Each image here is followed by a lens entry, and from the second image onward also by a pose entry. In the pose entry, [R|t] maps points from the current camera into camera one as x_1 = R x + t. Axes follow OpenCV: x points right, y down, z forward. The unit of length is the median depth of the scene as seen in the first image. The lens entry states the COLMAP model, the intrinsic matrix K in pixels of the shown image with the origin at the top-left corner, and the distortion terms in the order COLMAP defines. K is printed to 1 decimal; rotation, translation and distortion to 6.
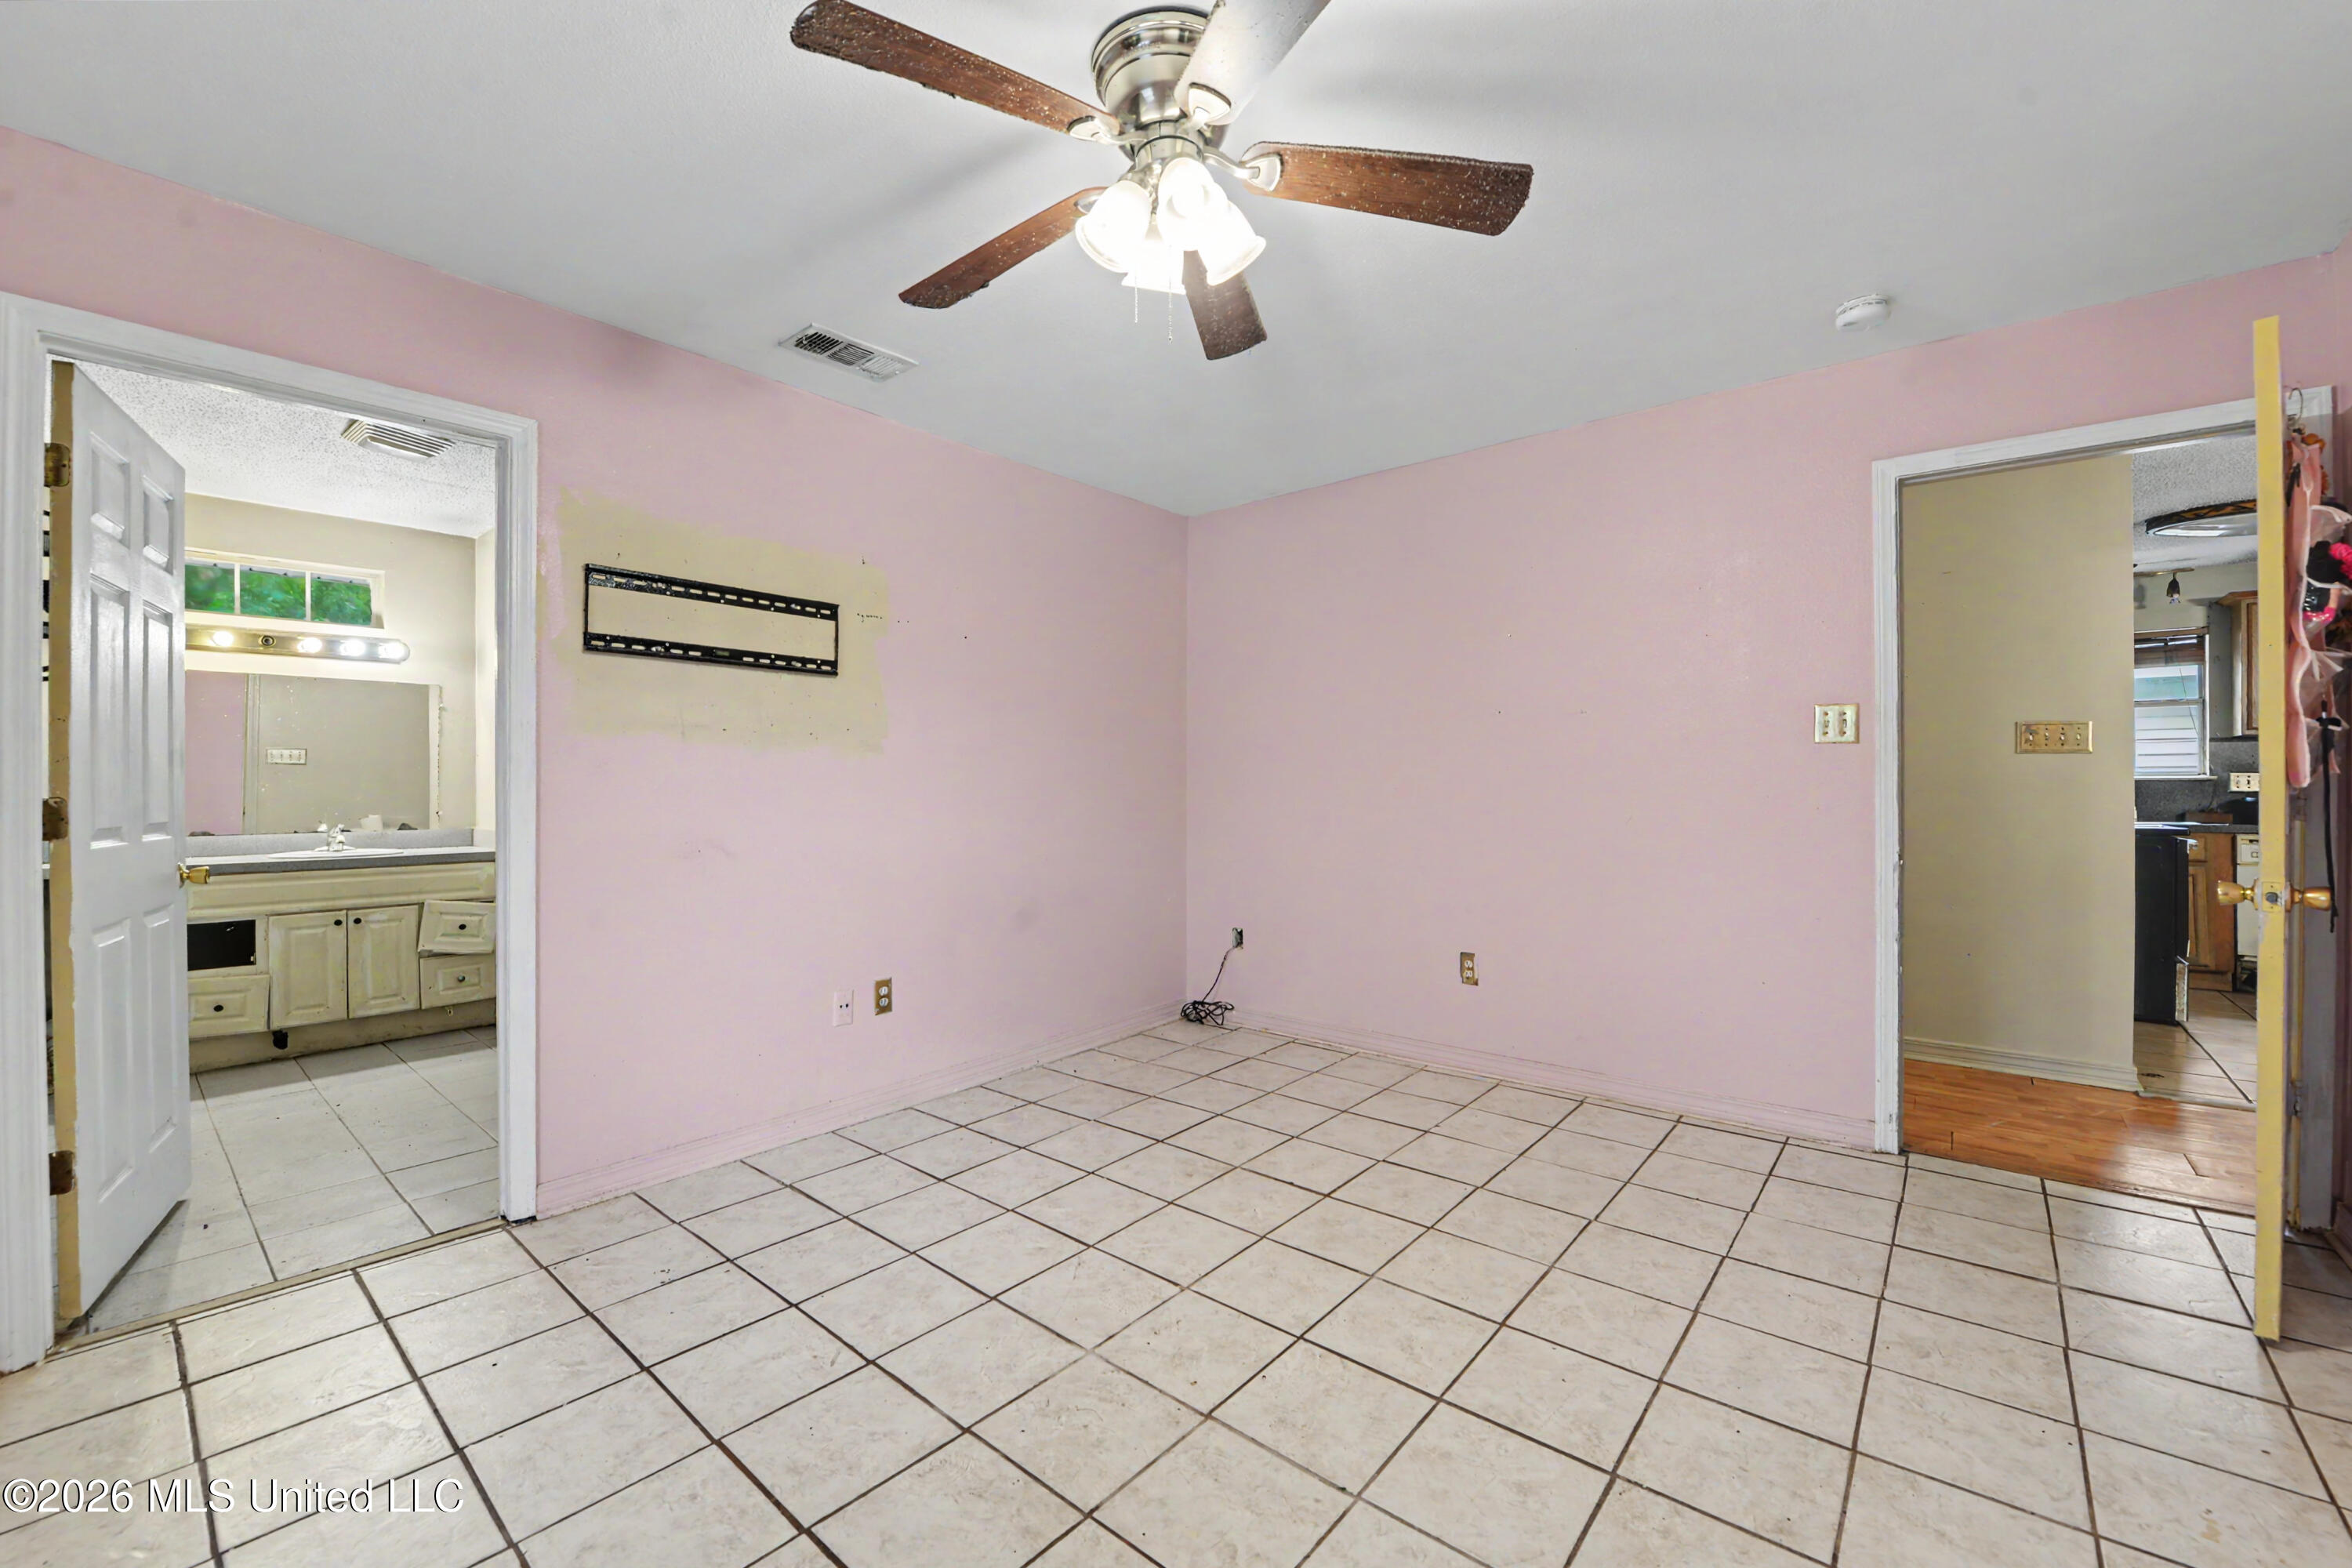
lens RADIAL K [[943.5, 0, 1164.4], [0, 943.5, 778.5], [0, 0, 1]] dist [-0.017795, -0.000679]
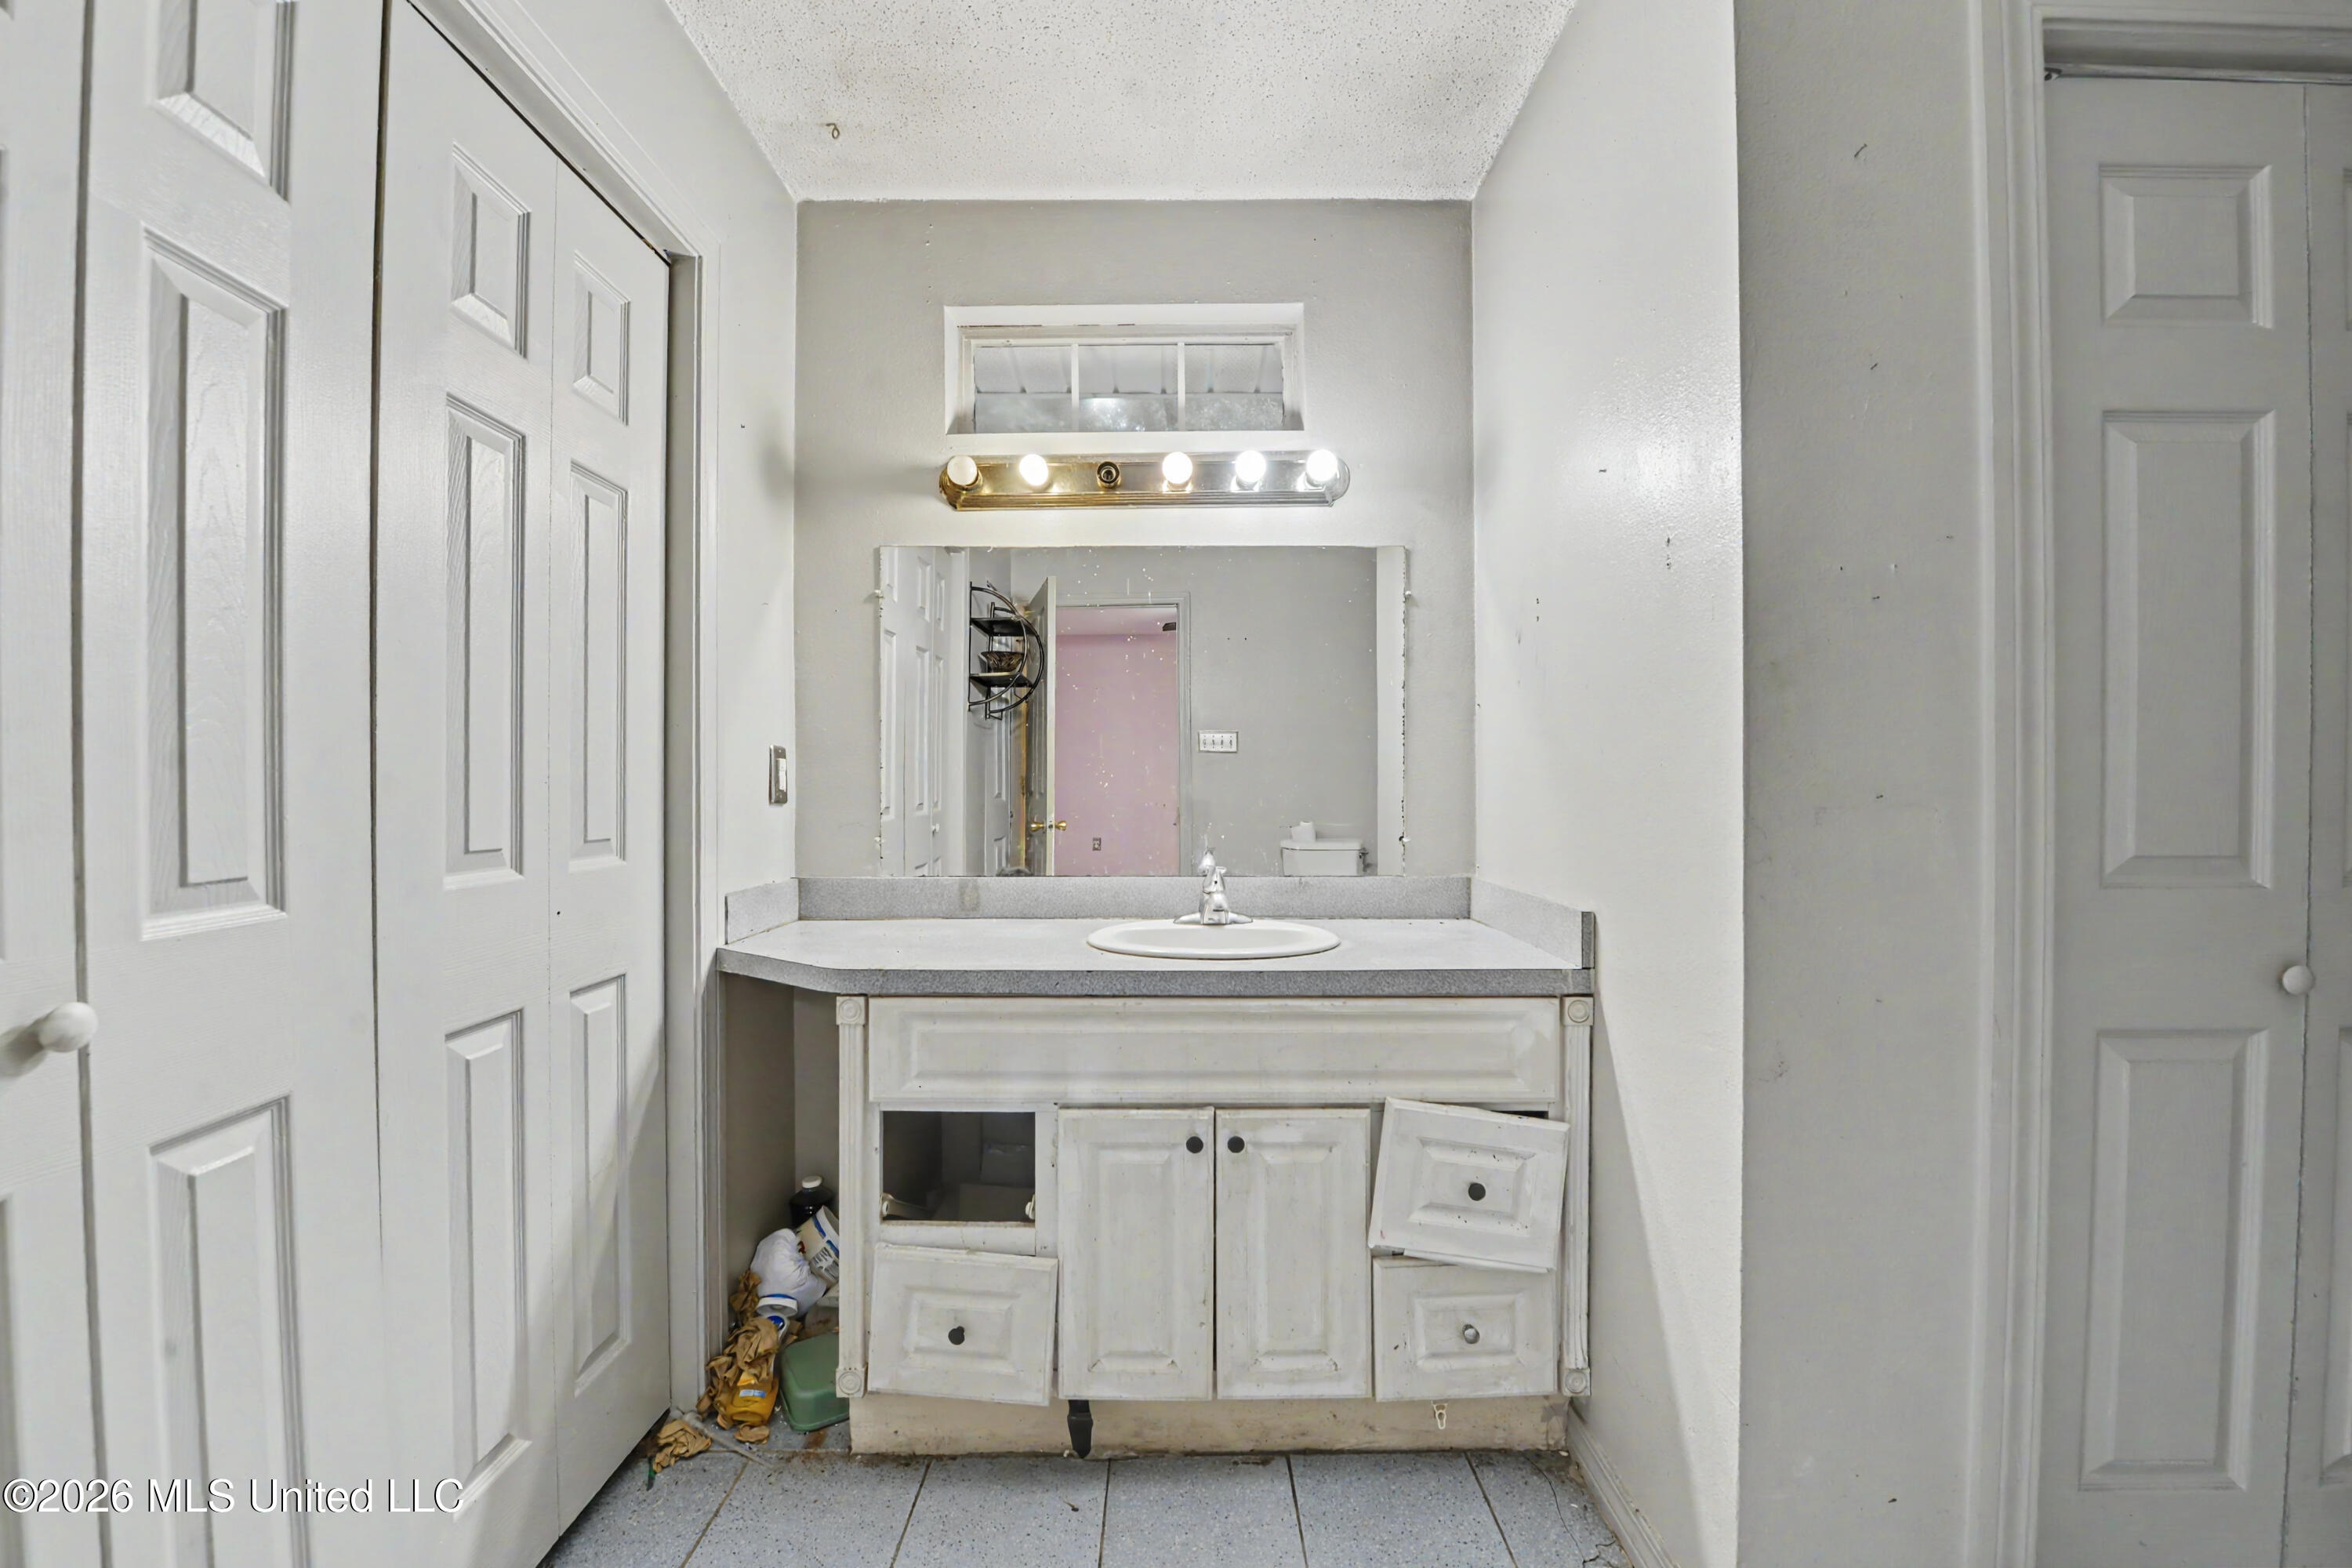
lens RADIAL K [[943.5, 0, 1172.5], [0, 943.5, 789.8], [0, 0, 1]] dist [-0.017795, -0.000679]
pose [[0.654032, 0.010425, -0.756395, -0.857304], [0.001067, 0.999891, 0.014703, 0.012175], [0.756467, -0.010423, 0.653949, 1.048519]]
